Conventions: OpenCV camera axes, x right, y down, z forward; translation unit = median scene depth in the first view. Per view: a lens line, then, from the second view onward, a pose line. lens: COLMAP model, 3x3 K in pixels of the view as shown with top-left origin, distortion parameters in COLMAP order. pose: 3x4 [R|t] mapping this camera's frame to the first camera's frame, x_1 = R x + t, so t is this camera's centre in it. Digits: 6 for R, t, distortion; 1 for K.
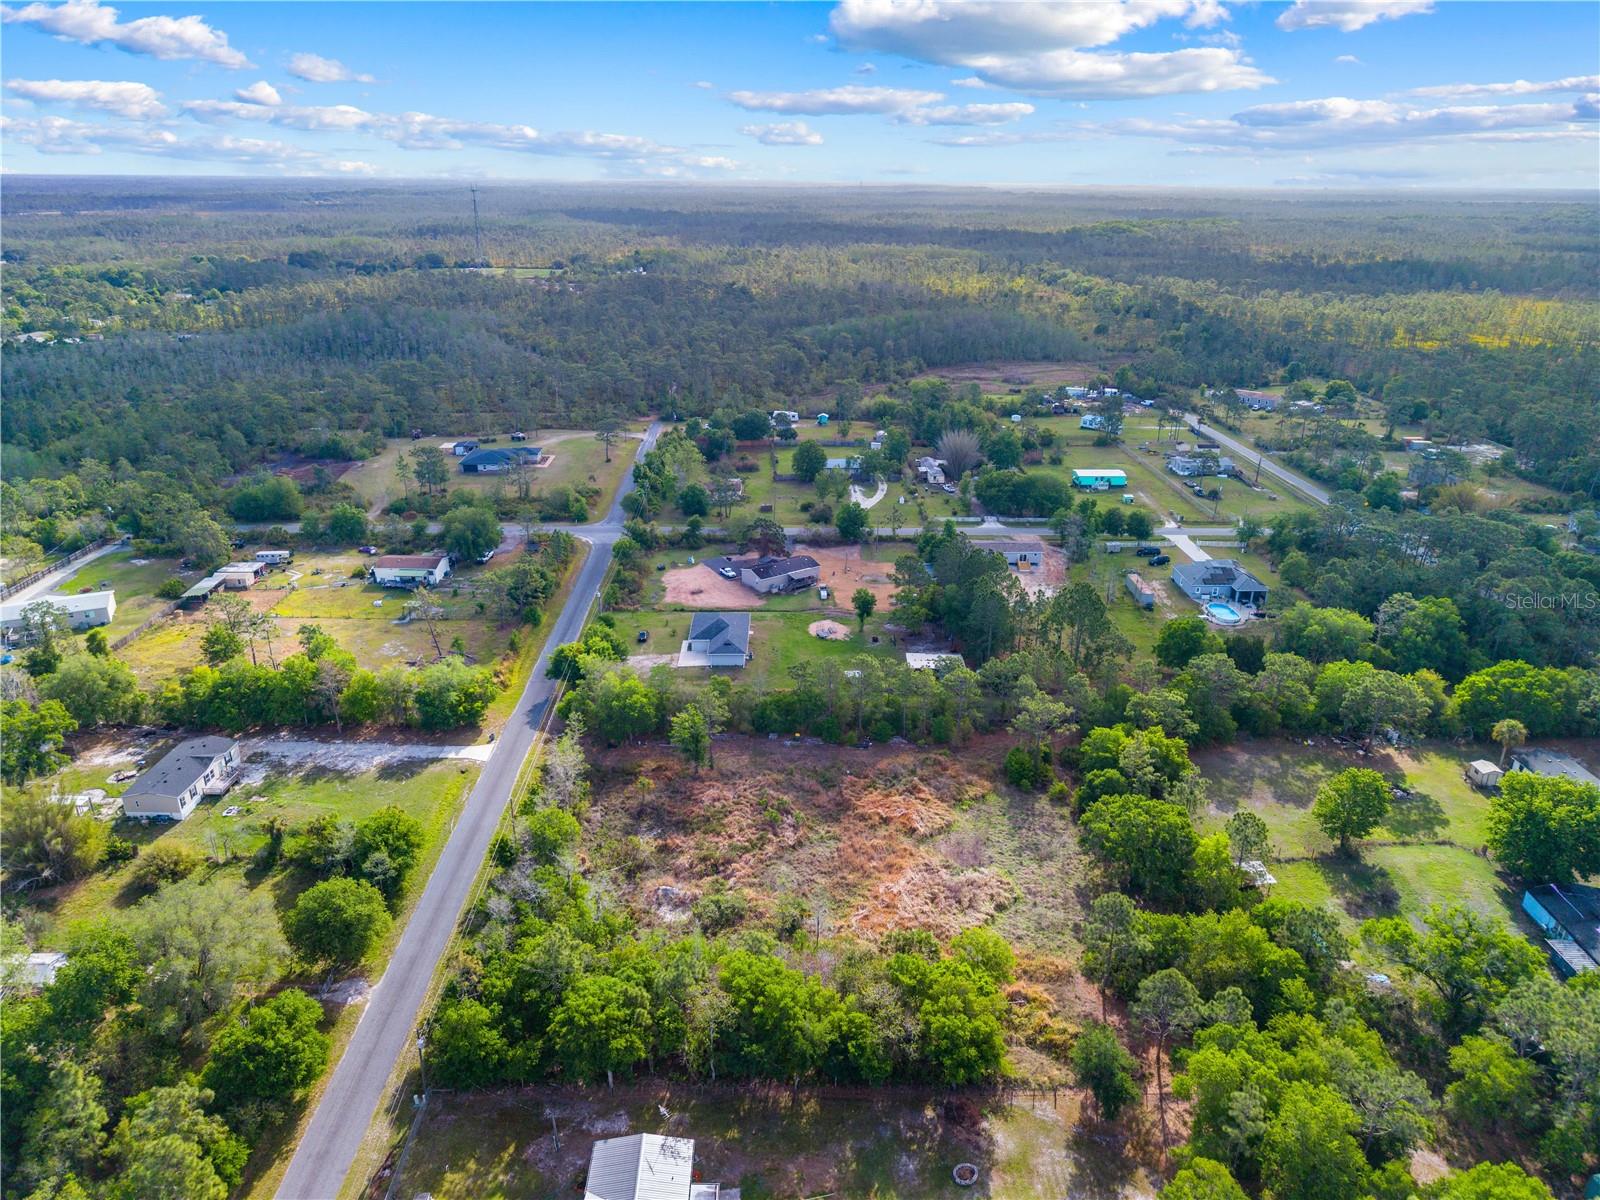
lens RADIAL K [[1069.7, 0, 799.0], [0, 1069.7, 595.9], [0, 0, 1]] dist [0.034291, -0.031601]
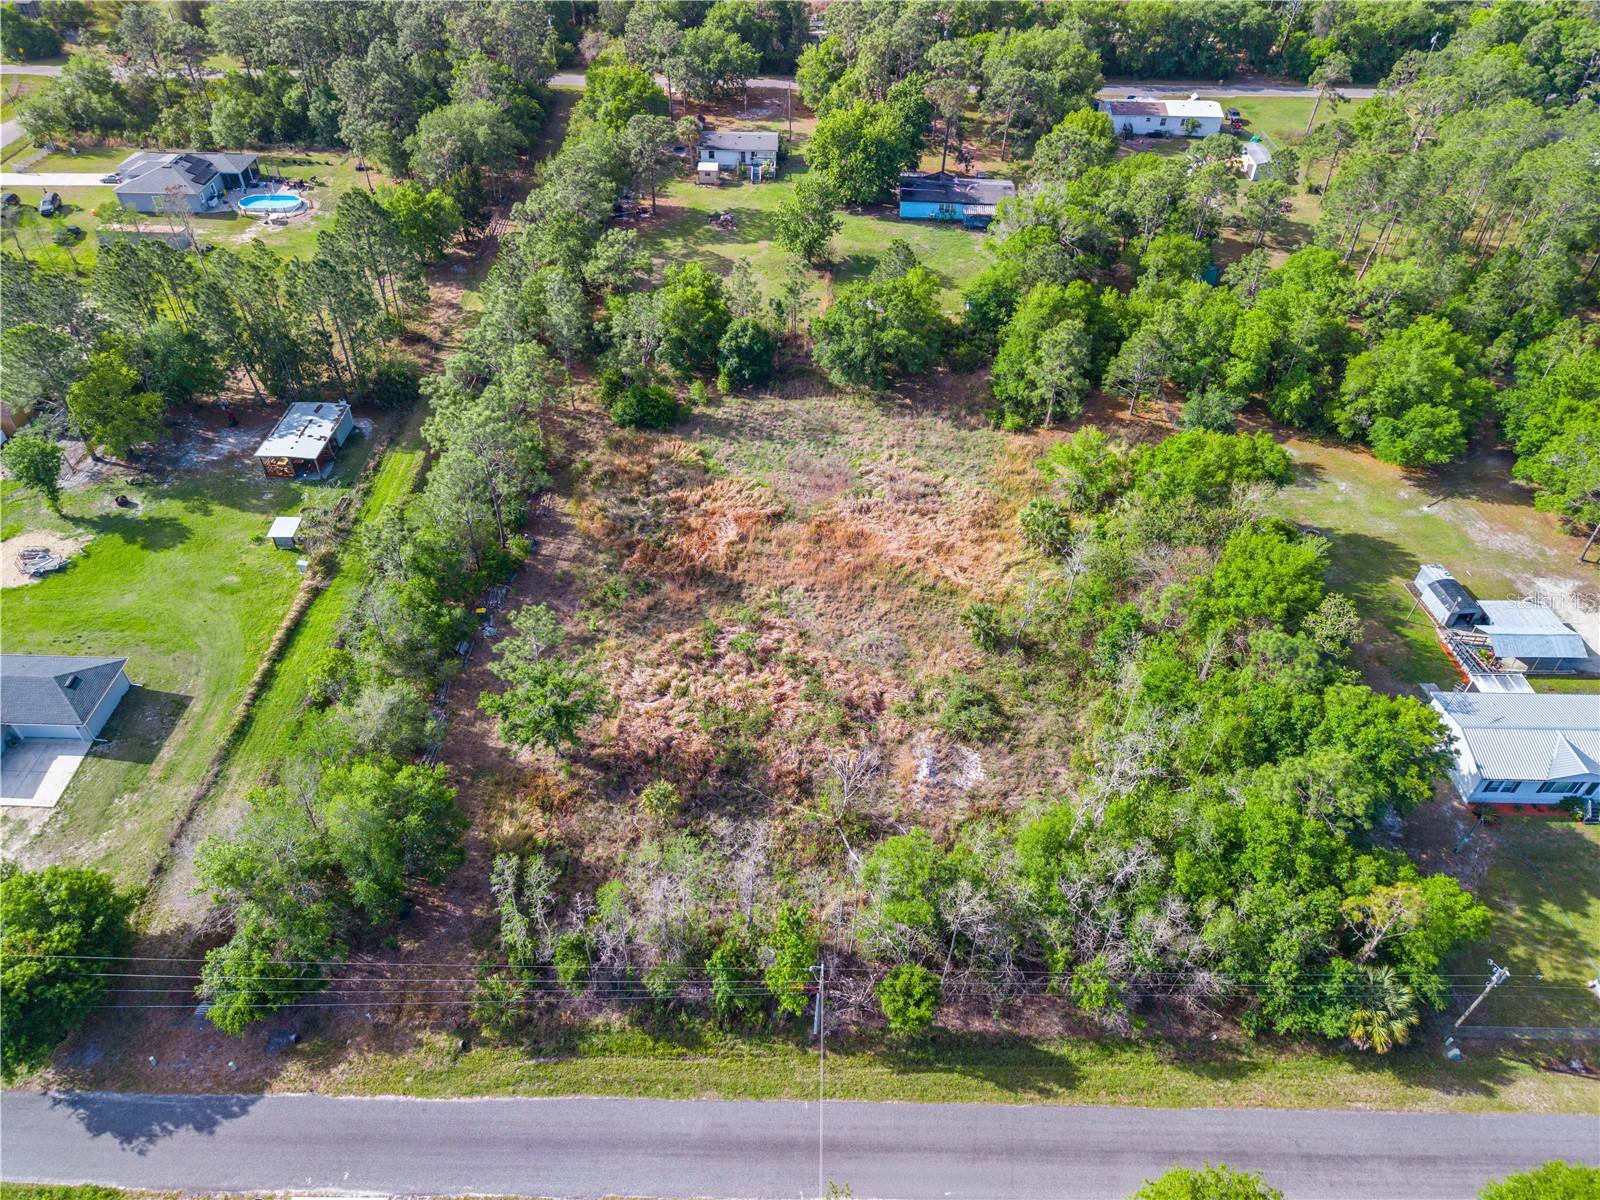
lens RADIAL K [[1069.7, 0, 799.0], [0, 1069.7, 595.9], [0, 0, 1]] dist [0.034291, -0.031601]
pose [[0.032274, -0.675391, 0.736753, -0.398363], [0.353493, 0.697207, 0.623654, -0.163580], [-0.934880, 0.240309, 0.261248, 0.684438]]
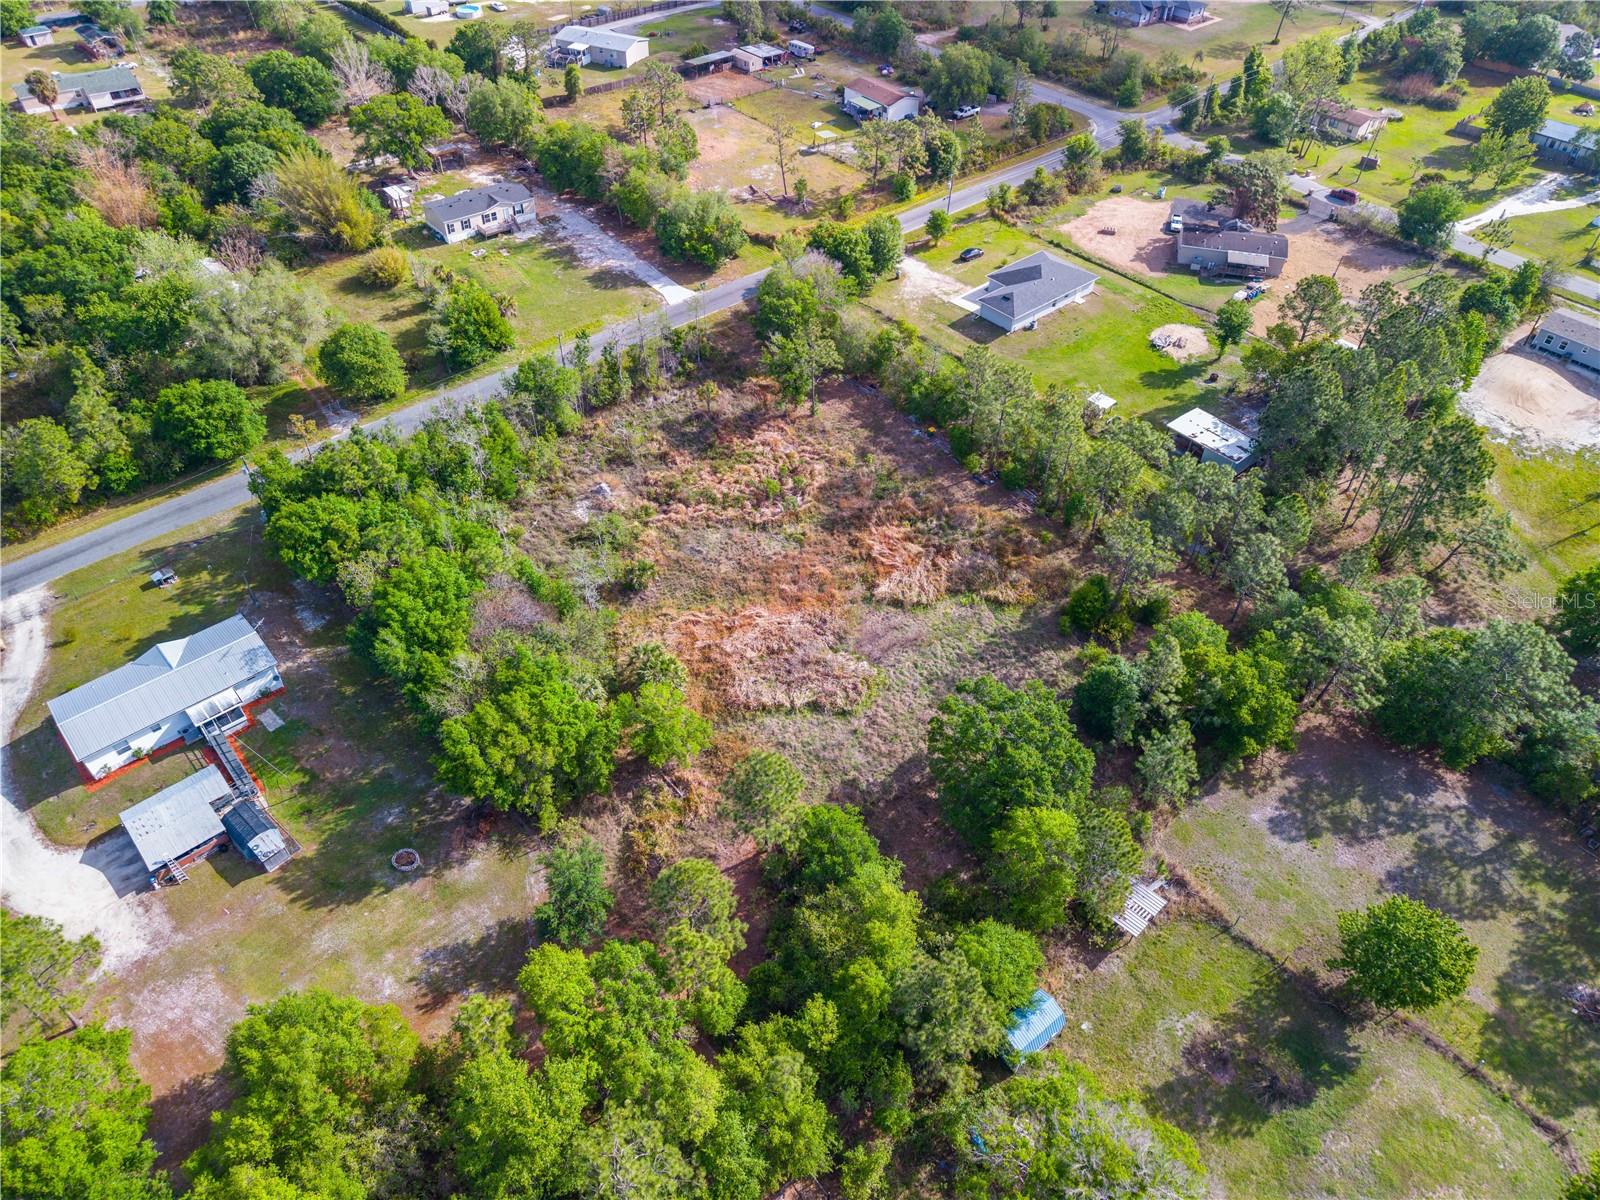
lens RADIAL K [[1069.7, 0, 799.0], [0, 1069.7, 595.9], [0, 0, 1]] dist [0.034291, -0.031601]
pose [[0.651227, 0.531144, -0.542024, 0.425718], [-0.295493, 0.835347, 0.463551, -0.104372], [0.698990, -0.141712, 0.700949, 0.347232]]
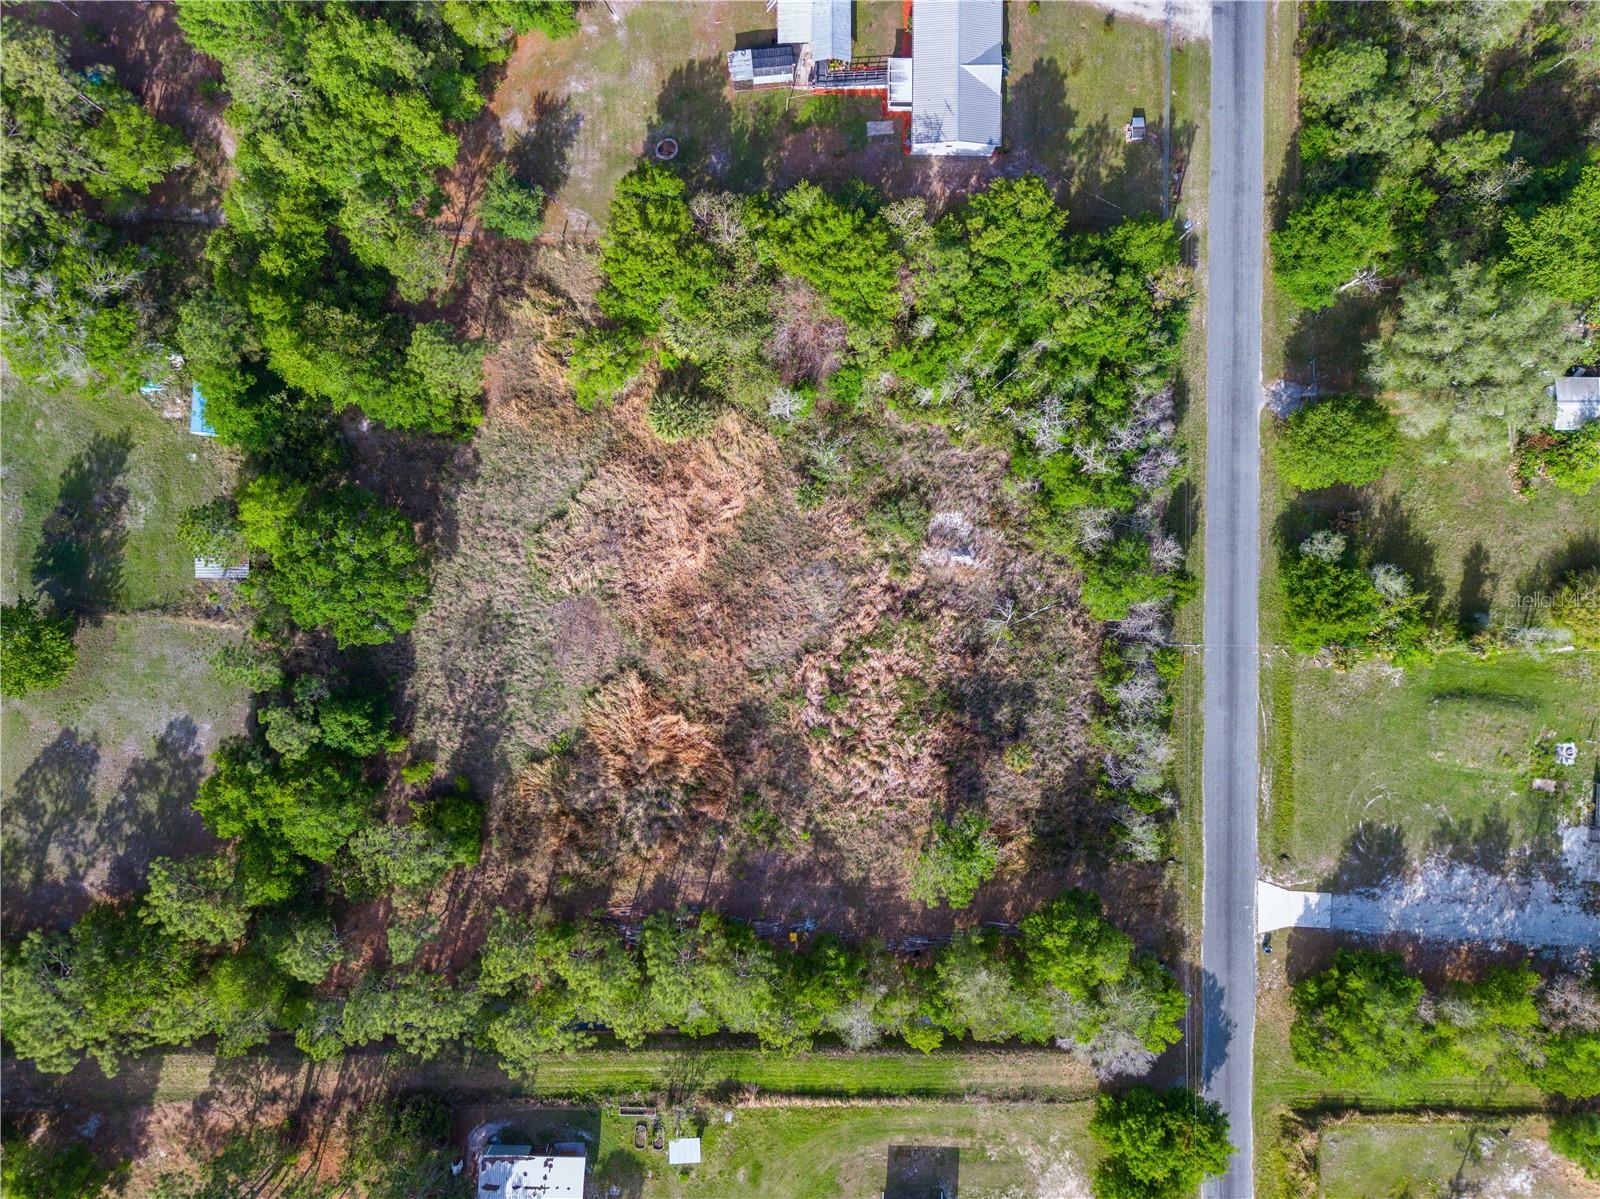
lens RADIAL K [[1076.7, 0, 800.1], [0, 1076.7, 590.4], [0, 0, 1]] dist [0.027838, -0.028768]
pose [[-0.998760, -0.033041, -0.037246, 0.024310], [-0.022645, -0.364783, 0.930817, -0.381591], [-0.044342, 0.930506, 0.363582, 0.568843]]
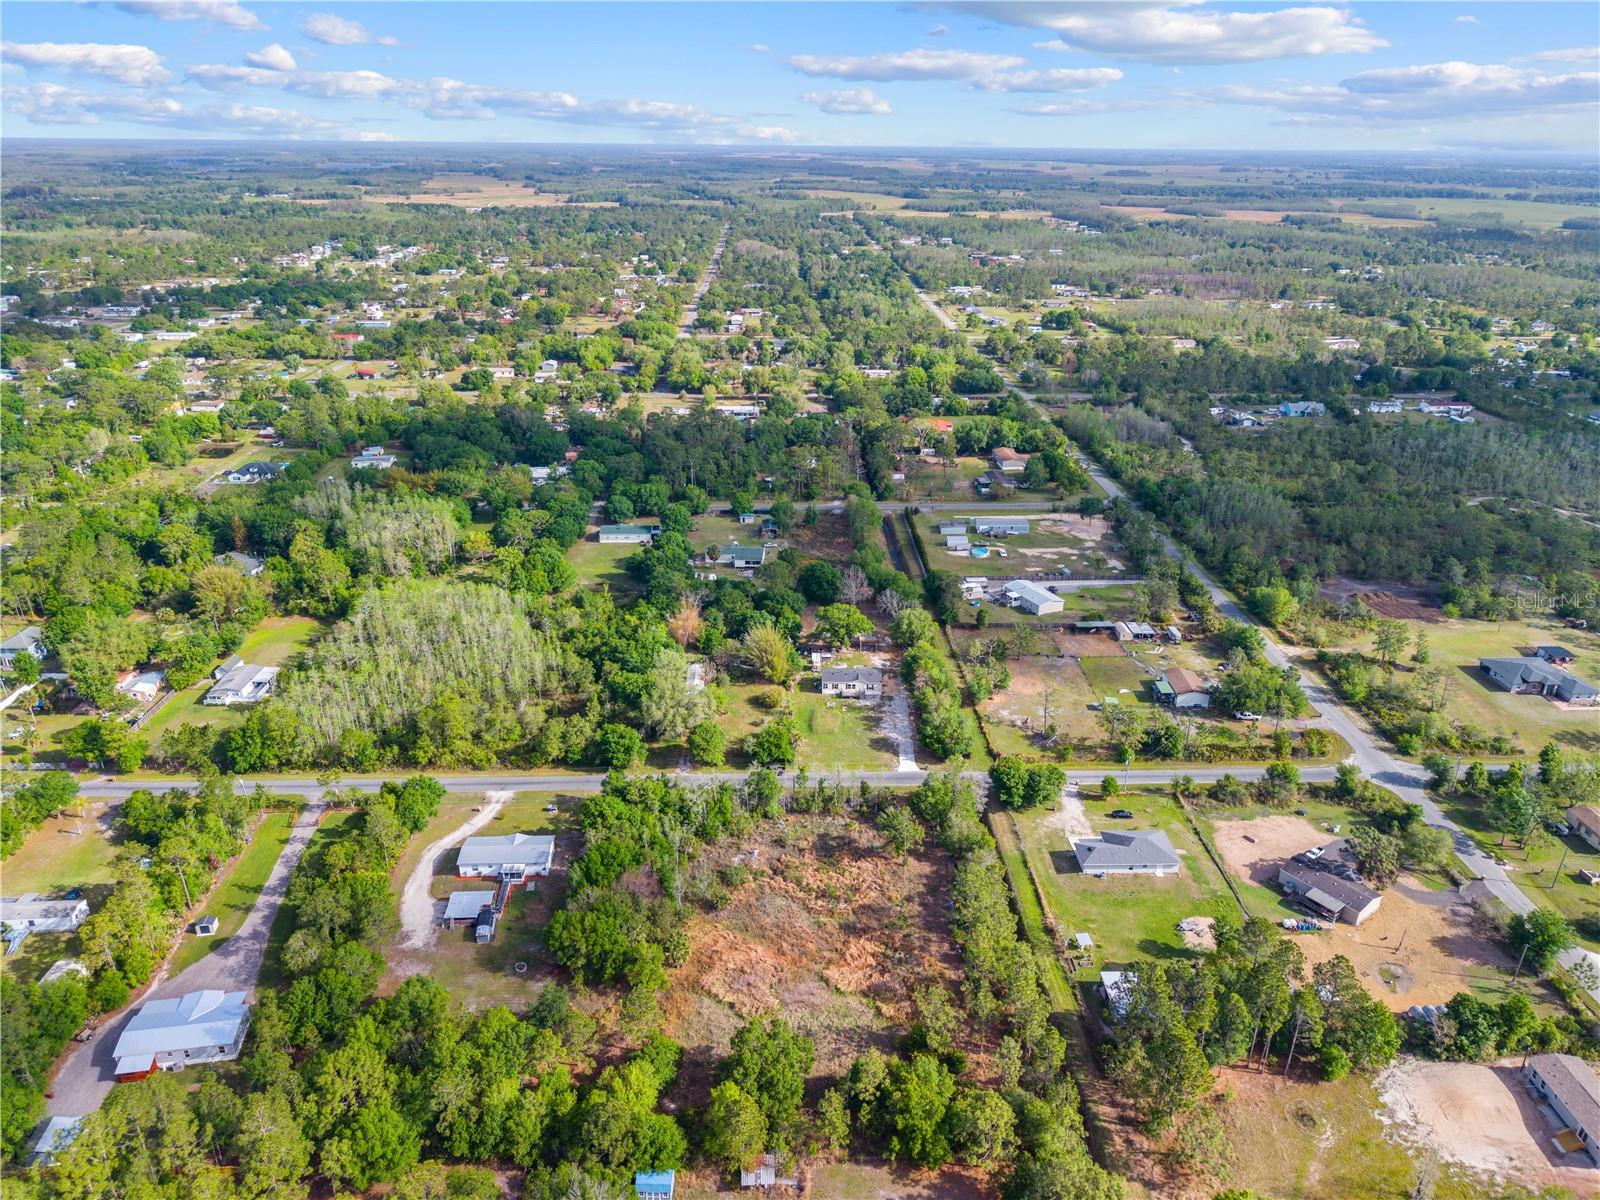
lens RADIAL K [[1069.7, 0, 799.0], [0, 1069.7, 595.9], [0, 0, 1]] dist [0.034291, -0.031601]
pose [[0.013044, 0.385857, -0.922466, 0.947586], [-0.375161, 0.857039, 0.353184, -0.509679], [0.926868, 0.341466, 0.155938, 0.524773]]
